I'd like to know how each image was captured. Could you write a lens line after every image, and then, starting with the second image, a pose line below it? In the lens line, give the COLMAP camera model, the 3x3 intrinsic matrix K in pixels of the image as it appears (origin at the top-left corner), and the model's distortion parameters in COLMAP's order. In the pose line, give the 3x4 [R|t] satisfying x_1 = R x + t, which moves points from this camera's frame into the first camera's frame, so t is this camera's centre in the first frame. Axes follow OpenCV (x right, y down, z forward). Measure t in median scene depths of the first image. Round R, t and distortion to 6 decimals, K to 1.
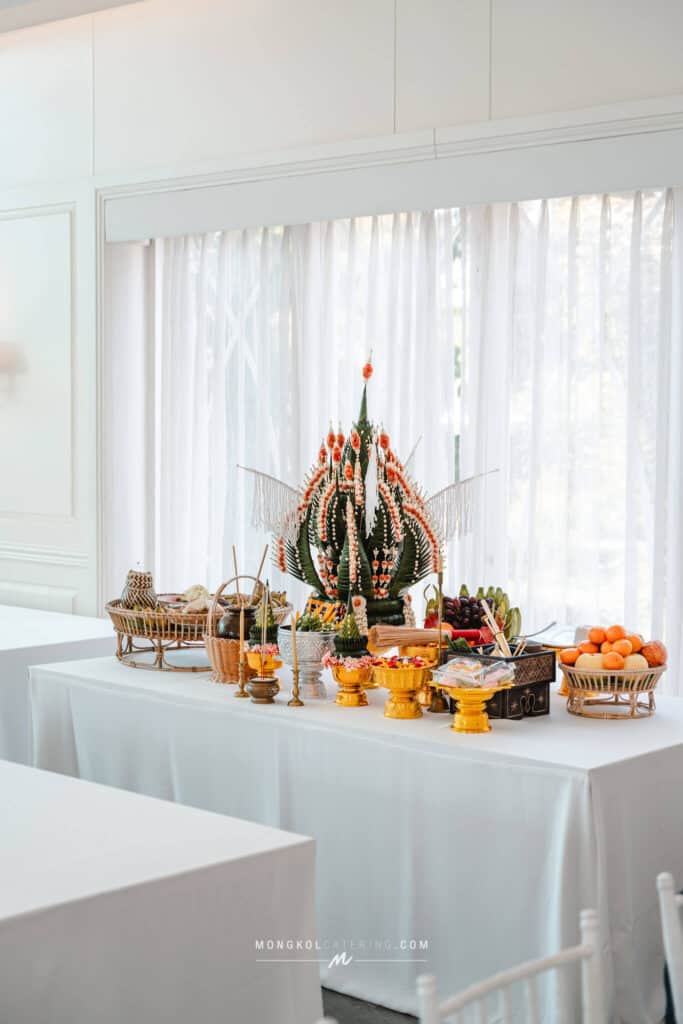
lens RADIAL K [[1725.1, 0, 341.5], [0, 1725.1, 512.0], [0, 0, 1]] dist [0.002572, -0.011249]
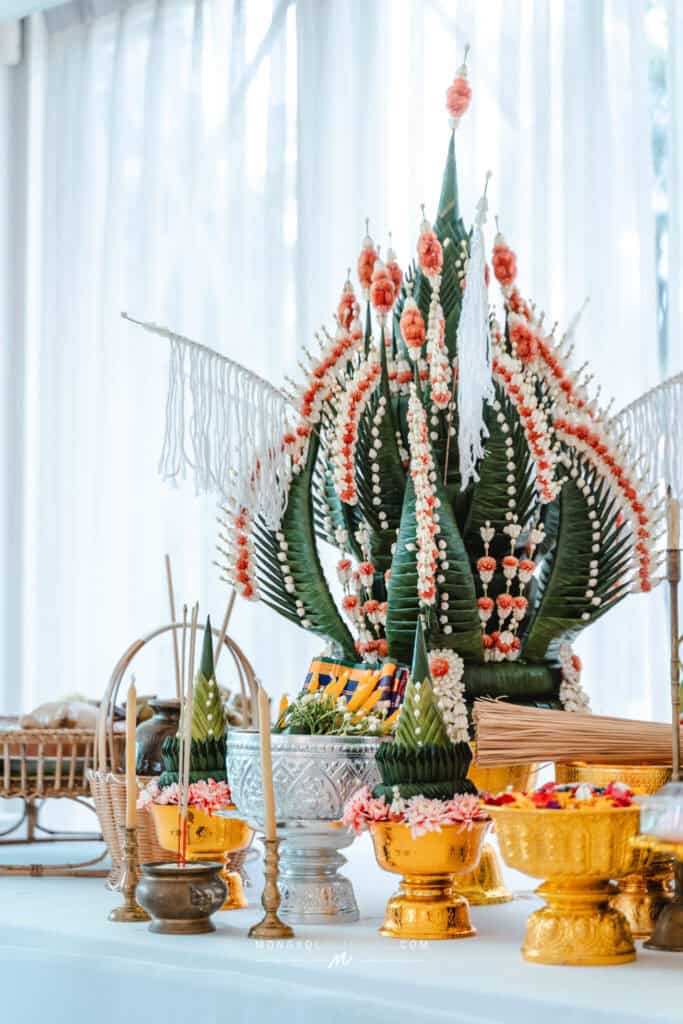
lens RADIAL K [[2180.8, 0, 341.5], [0, 2180.8, 512.0], [0, 0, 1]] dist [0.016588, -0.108616]
pose [[0.999390, -0.011438, -0.032988, 0.003800], [0.006998, 0.991266, -0.131695, 0.081296], [0.034206, 0.131384, 0.990741, 0.521823]]
